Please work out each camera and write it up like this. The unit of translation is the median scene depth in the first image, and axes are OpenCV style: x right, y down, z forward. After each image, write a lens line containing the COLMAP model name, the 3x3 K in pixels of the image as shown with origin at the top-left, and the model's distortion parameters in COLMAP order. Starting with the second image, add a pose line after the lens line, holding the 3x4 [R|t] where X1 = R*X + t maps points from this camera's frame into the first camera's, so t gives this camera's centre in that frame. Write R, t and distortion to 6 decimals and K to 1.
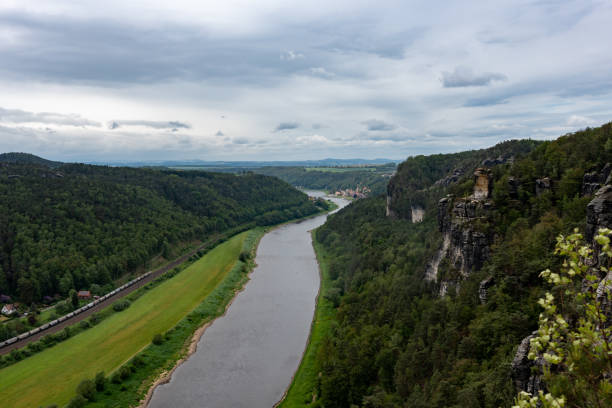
lens RADIAL K [[680.7, 0, 301.8], [0, 680.7, 192.2], [0, 0, 1]] dist [-0.006983, 0.000000]
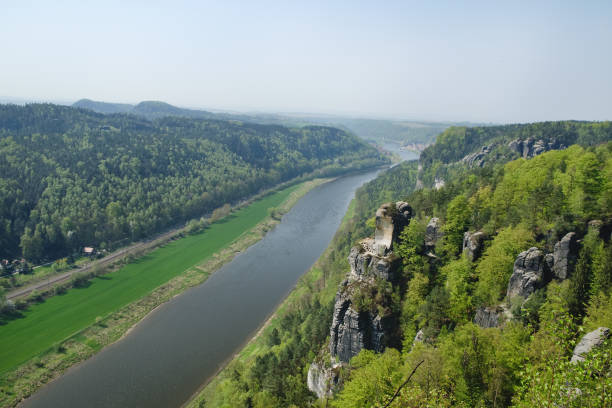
lens RADIAL K [[512.6, 0, 286.0], [0, 512.6, 207.7], [0, 0, 1]] dist [-0.030915, 0.041230]
pose [[0.972069, 0.088674, -0.217297, 0.114446], [-0.055832, 0.986667, 0.152873, -0.043903], [0.227956, -0.136471, 0.964060, 0.196872]]
